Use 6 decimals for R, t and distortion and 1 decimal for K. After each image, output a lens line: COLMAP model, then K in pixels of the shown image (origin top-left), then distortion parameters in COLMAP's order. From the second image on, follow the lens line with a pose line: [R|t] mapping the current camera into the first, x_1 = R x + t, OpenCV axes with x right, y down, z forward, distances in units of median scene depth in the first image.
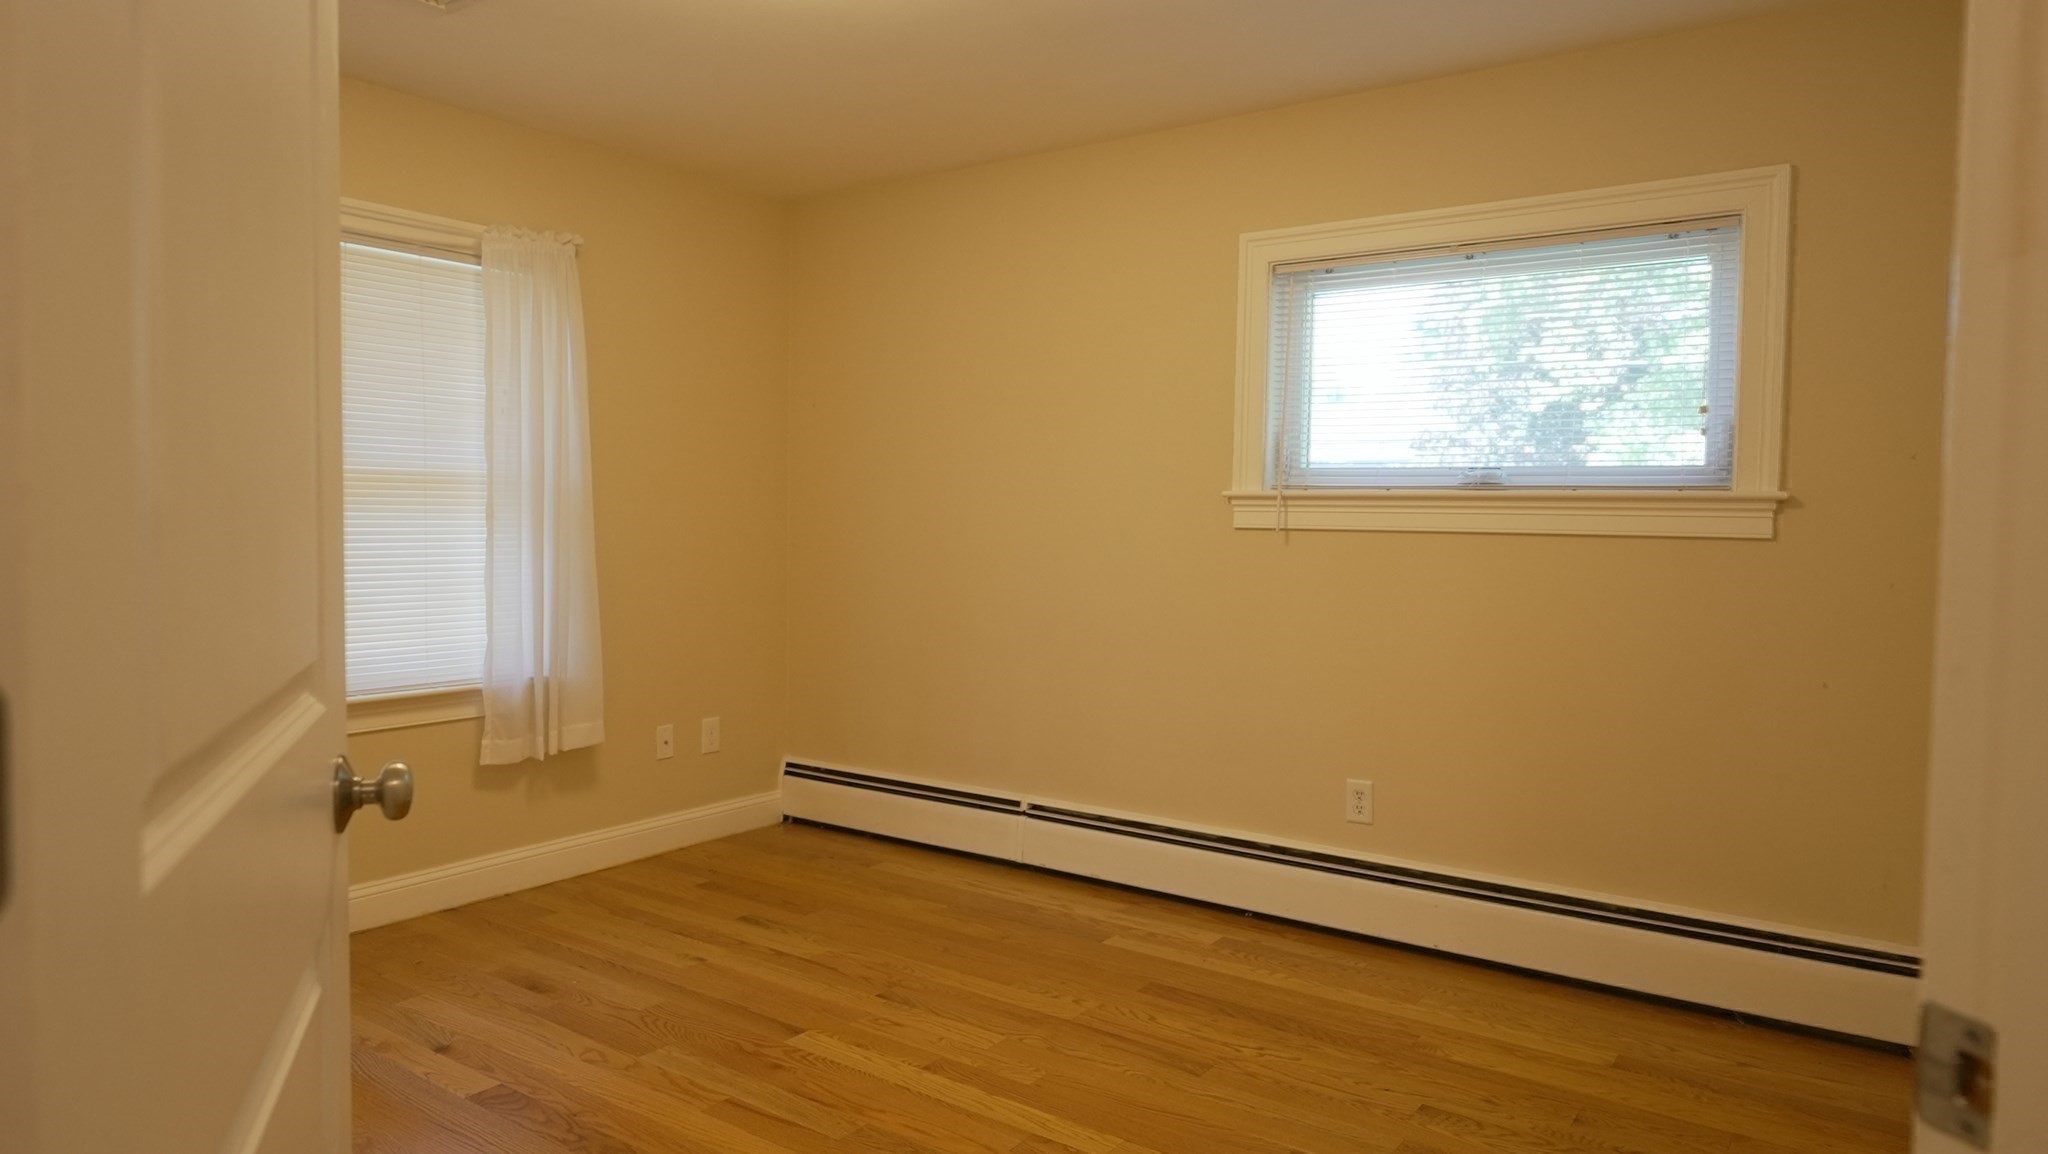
lens RADIAL K [[1278.3, 0, 1024.0], [0, 1278.3, 577.0], [0, 0, 1]] dist [-0.002146, -0.000841]
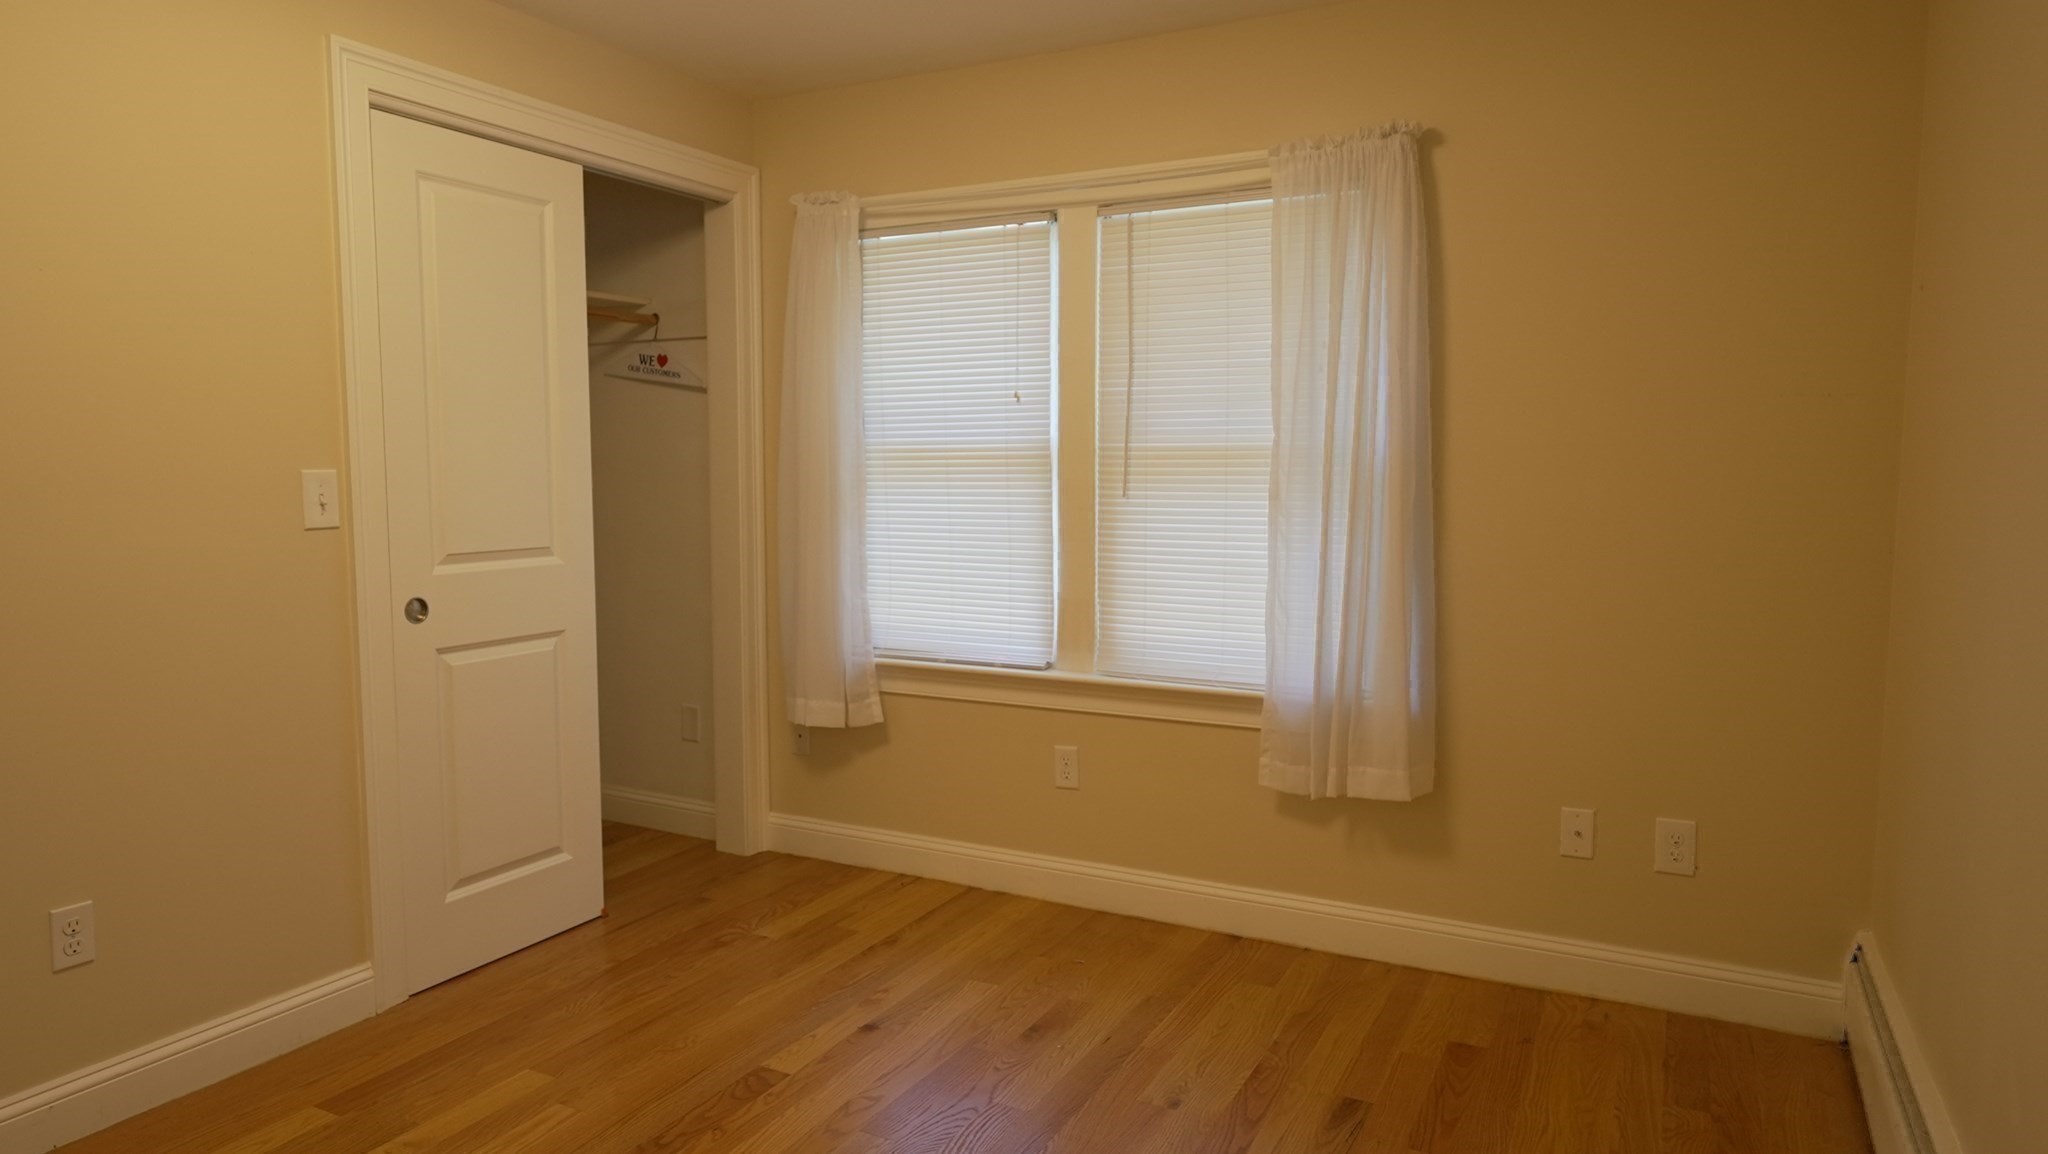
lens RADIAL K [[1278.3, 0, 1024.0], [0, 1278.3, 577.0], [0, 0, 1]] dist [-0.002146, -0.000841]
pose [[0.127270, 0.072495, -0.989215, 0.397111], [-0.045458, 0.996704, 0.067195, -0.043530], [0.990826, 0.036416, 0.130146, 0.728492]]
